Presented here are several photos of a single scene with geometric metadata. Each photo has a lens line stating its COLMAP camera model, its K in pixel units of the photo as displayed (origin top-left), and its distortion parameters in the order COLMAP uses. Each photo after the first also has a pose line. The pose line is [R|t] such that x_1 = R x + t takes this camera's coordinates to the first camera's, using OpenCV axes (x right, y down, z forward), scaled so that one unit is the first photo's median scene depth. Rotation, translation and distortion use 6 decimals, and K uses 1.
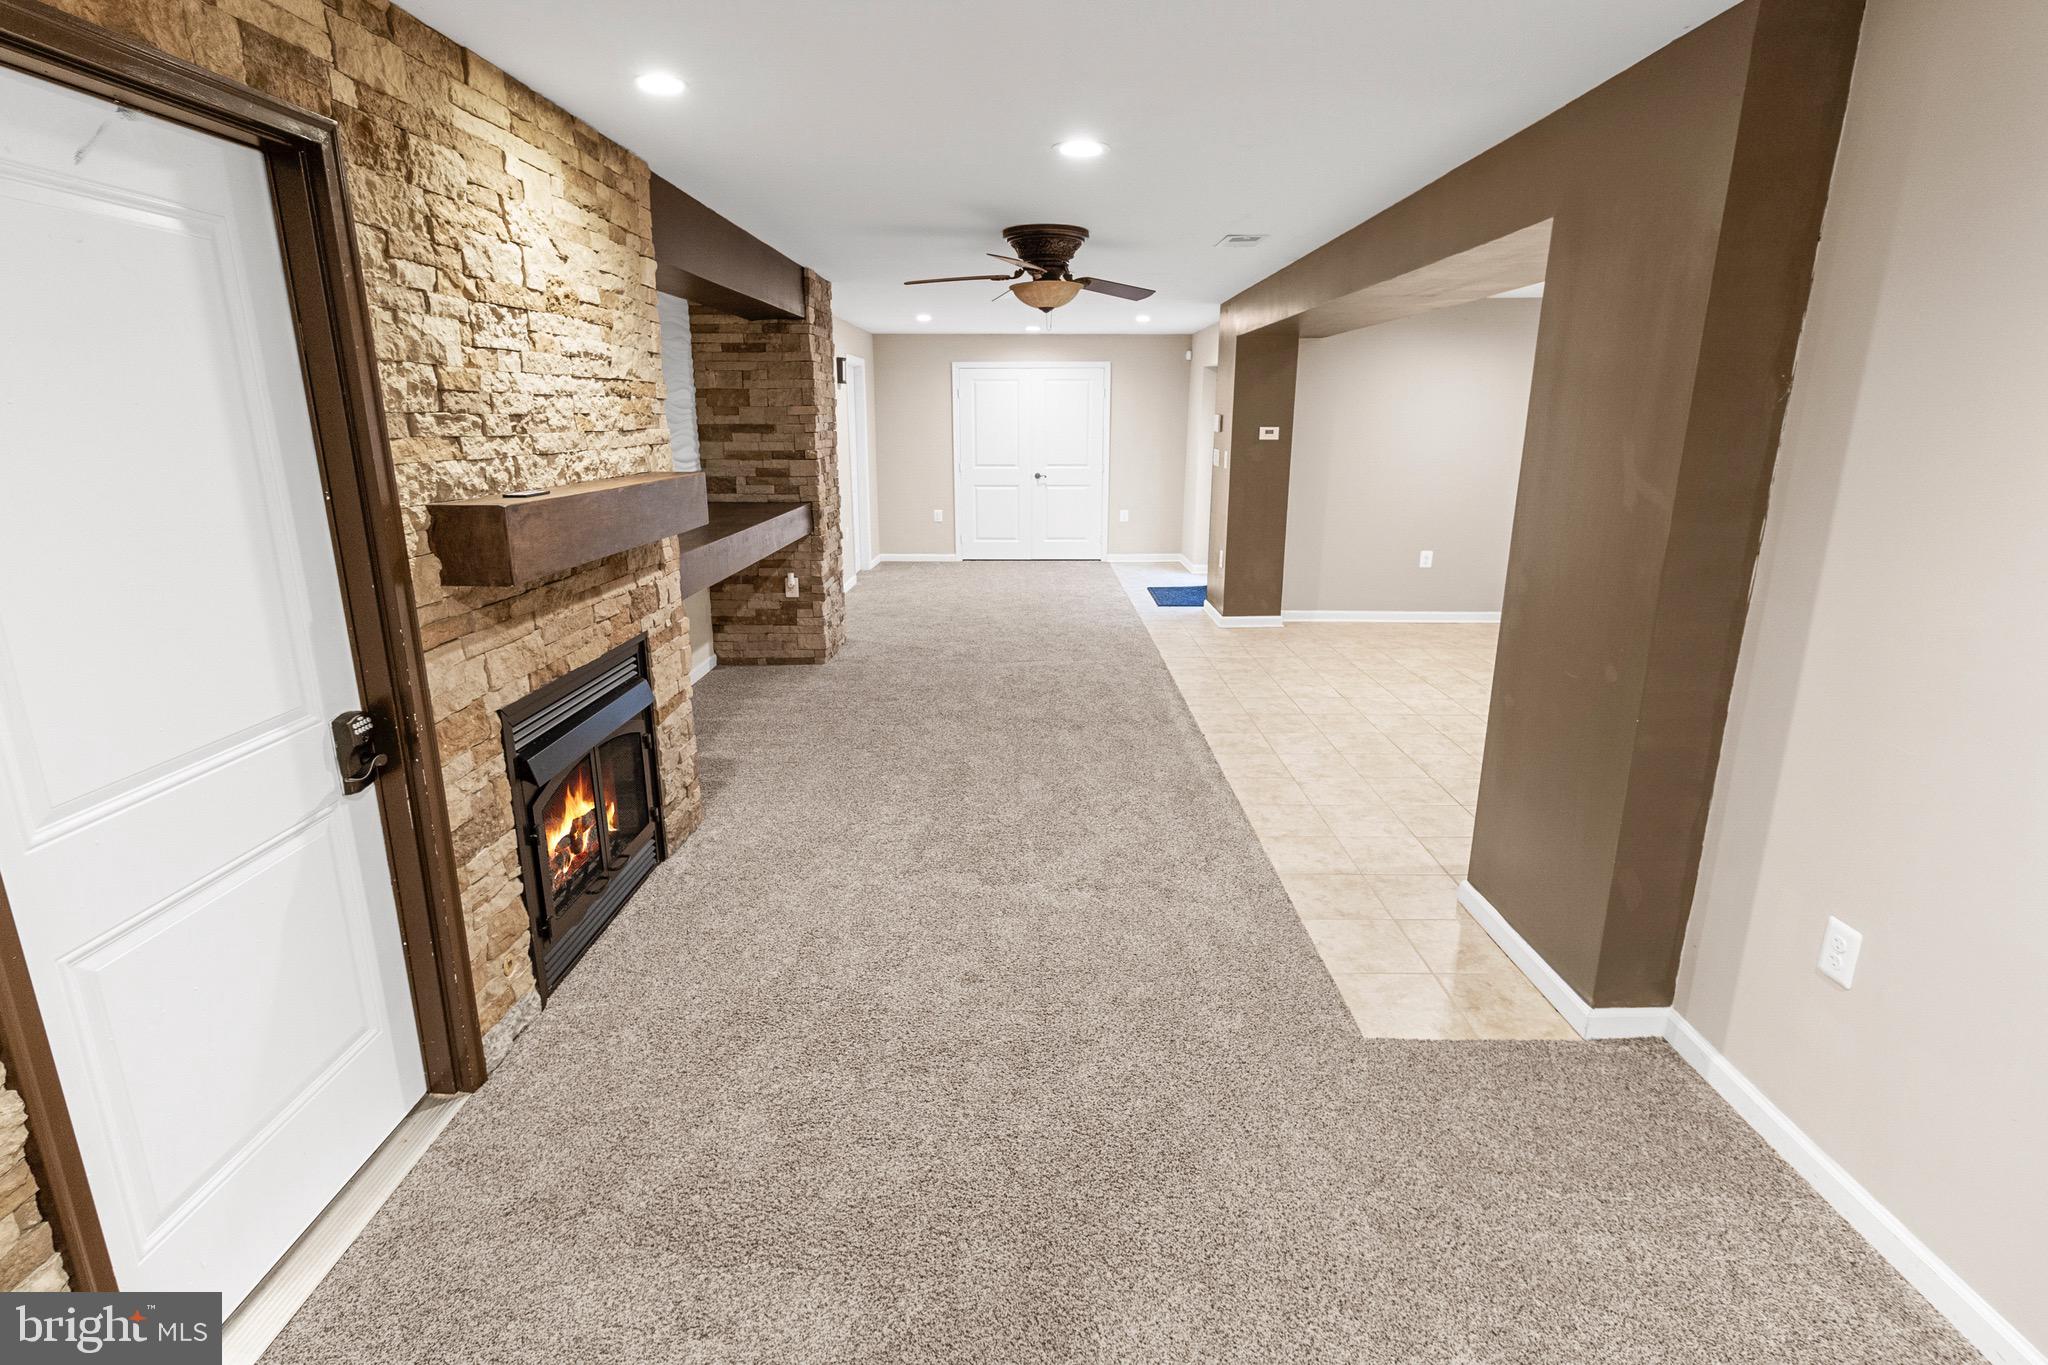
lens RADIAL K [[945.2, 0, 1036.3], [0, 945.2, 641.9], [0, 0, 1]] dist [0.019523, -0.000267]
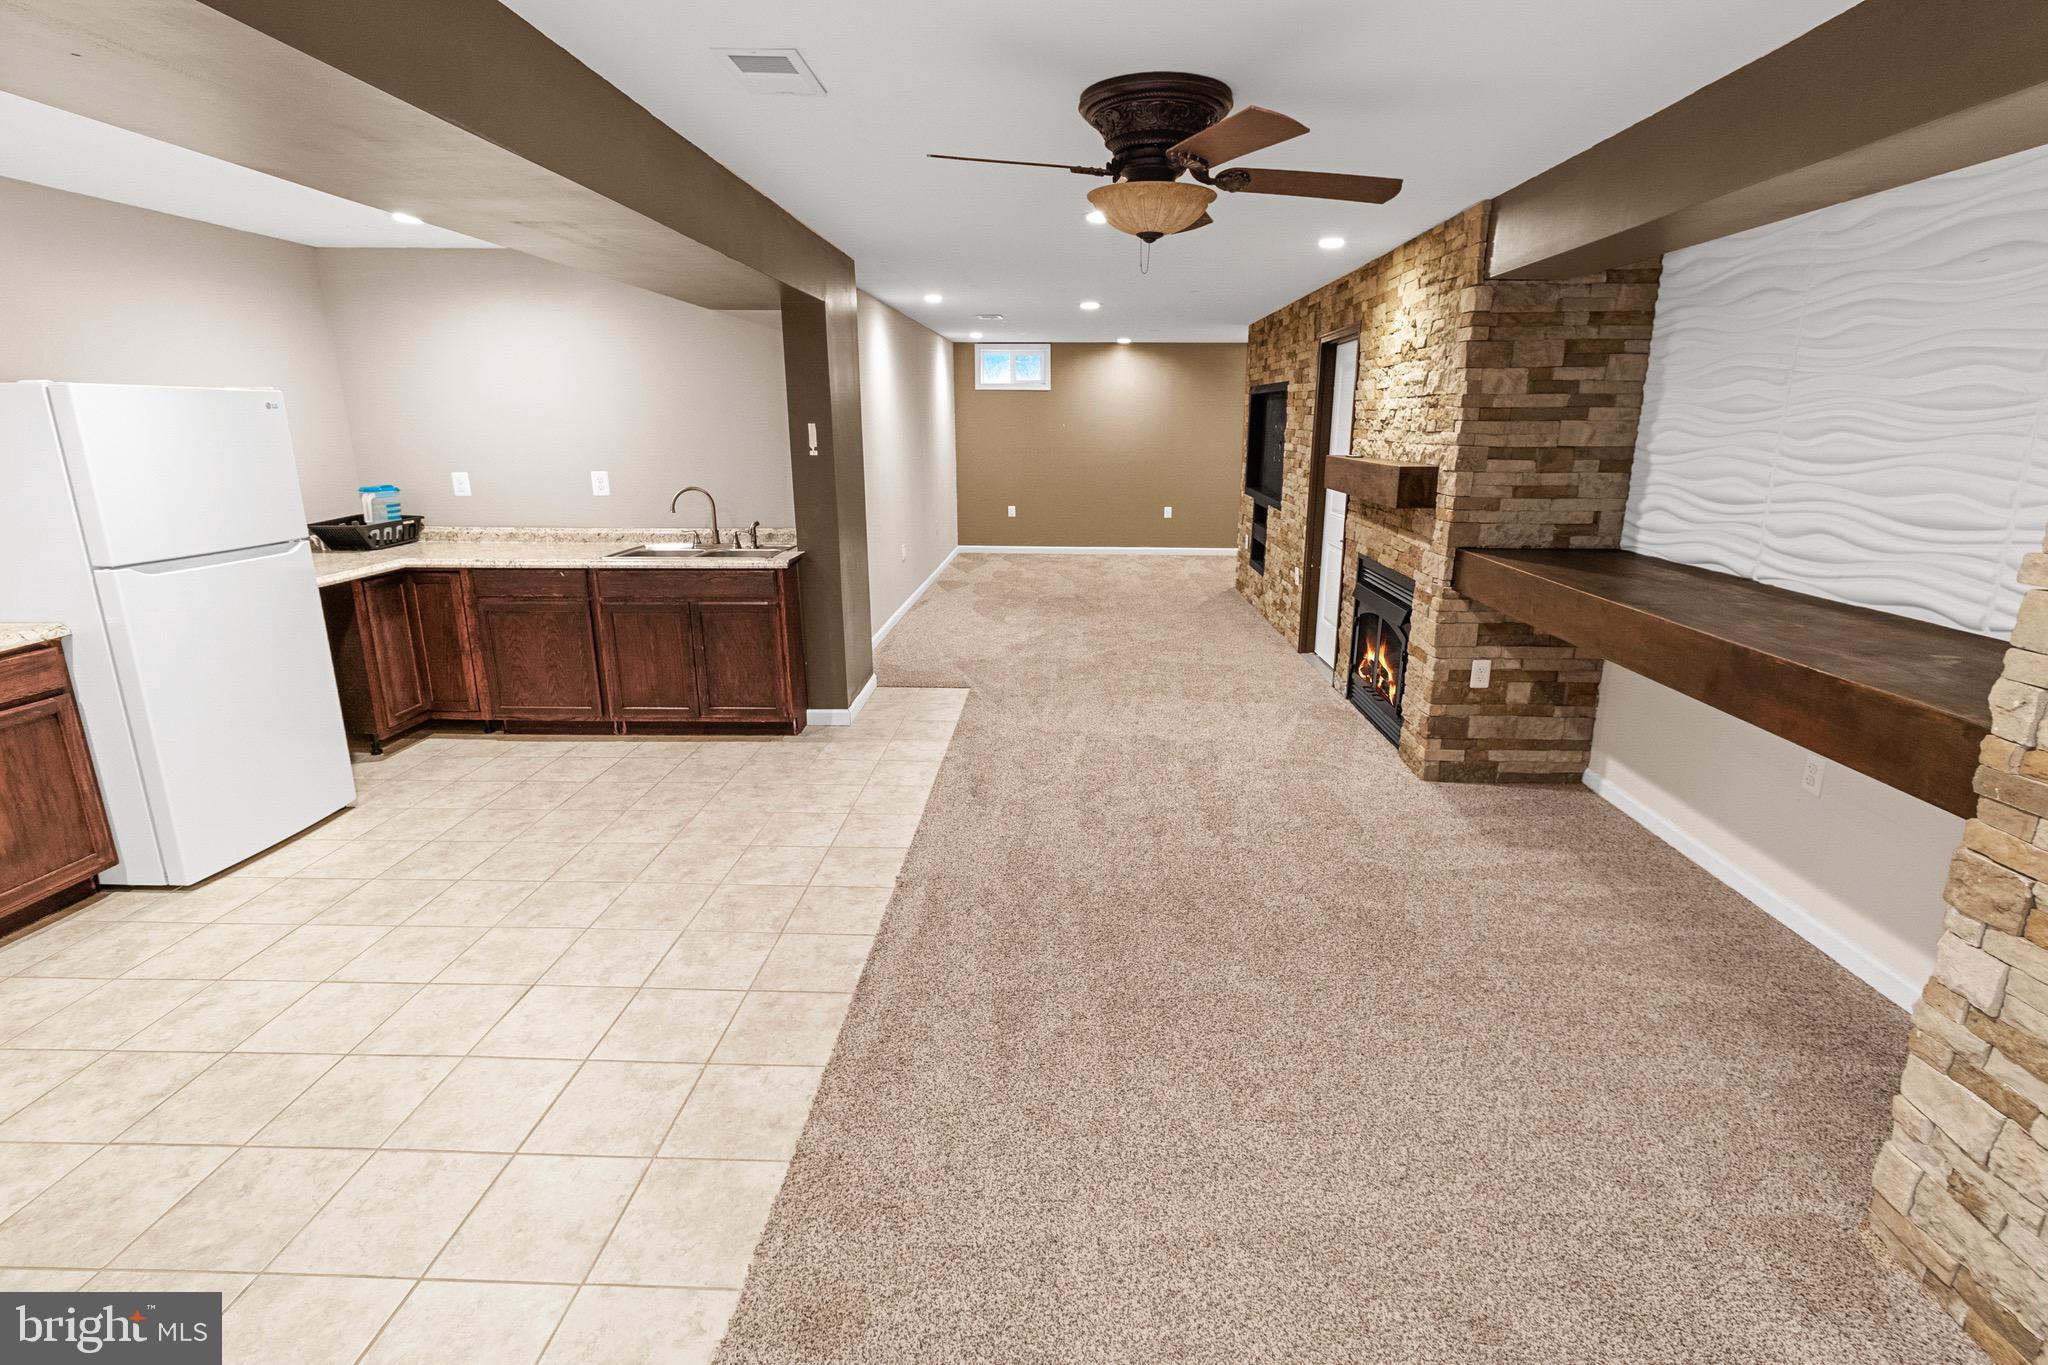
lens RADIAL K [[945.2, 0, 1036.3], [0, 945.2, 641.9], [0, 0, 1]] dist [0.019523, -0.000267]
pose [[-0.999032, -0.016477, 0.040796, 0.051216], [0.003888, 0.890535, 0.454898, -0.393486], [-0.043826, 0.454616, -0.889608, 1.619241]]
